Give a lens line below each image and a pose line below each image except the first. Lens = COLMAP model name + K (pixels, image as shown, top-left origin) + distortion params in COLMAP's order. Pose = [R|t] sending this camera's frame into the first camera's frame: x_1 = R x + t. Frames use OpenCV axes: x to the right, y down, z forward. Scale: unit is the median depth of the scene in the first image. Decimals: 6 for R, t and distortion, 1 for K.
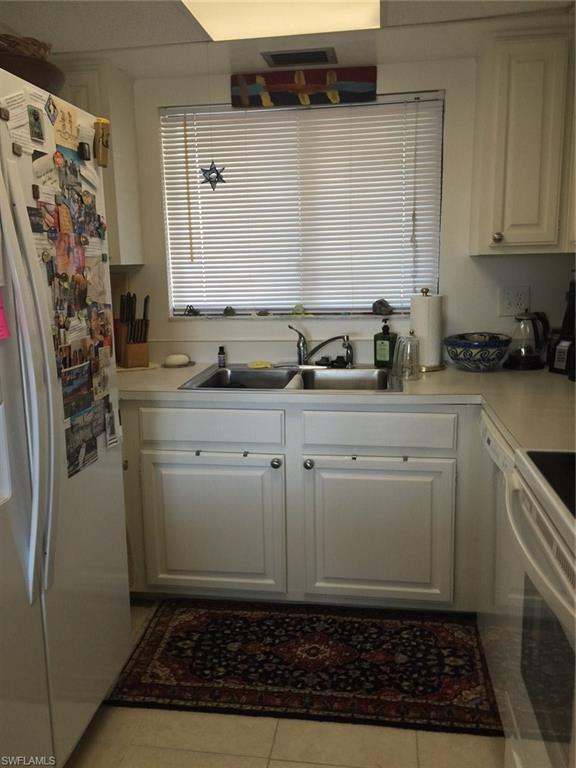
lens RADIAL K [[655.0, 0, 288.8], [0, 655.0, 379.3], [0, 0, 1]] dist [0.072630, -0.084560]
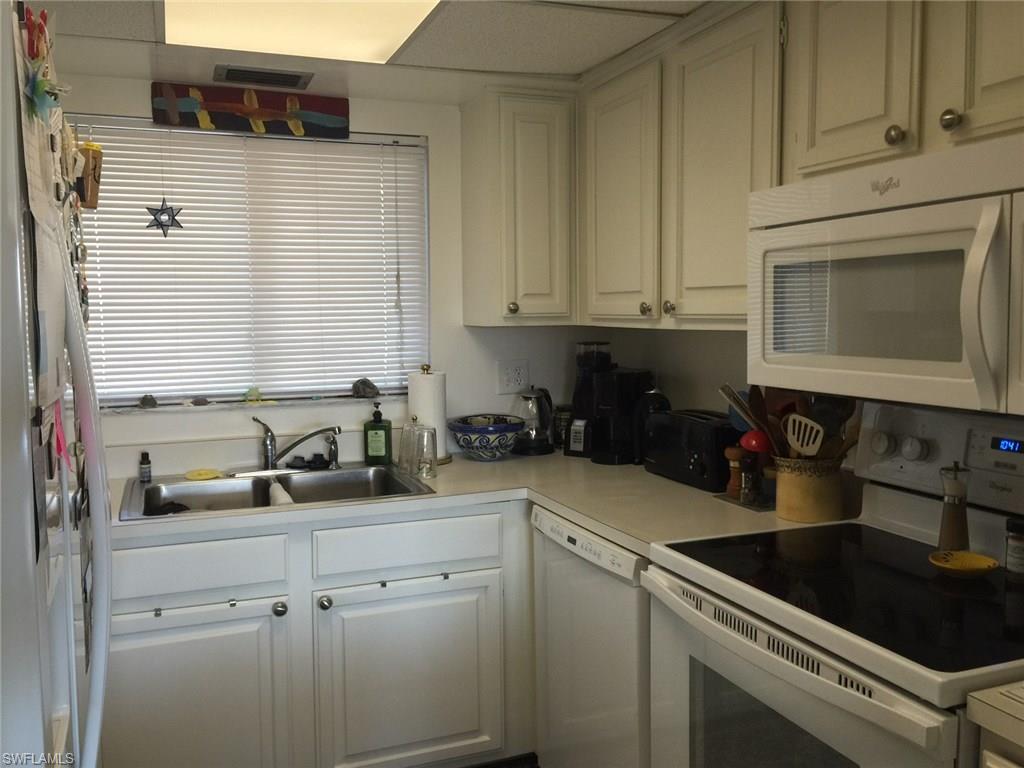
lens RADIAL K [[873.3, 0, 509.6], [0, 873.3, 368.3], [0, 0, 1]] dist [0.072630, -0.084560]
pose [[0.870090, -0.023135, 0.492349, -0.235087], [0.079159, 0.992491, -0.093255, -0.021923], [-0.486495, 0.120114, 0.865388, -0.002323]]
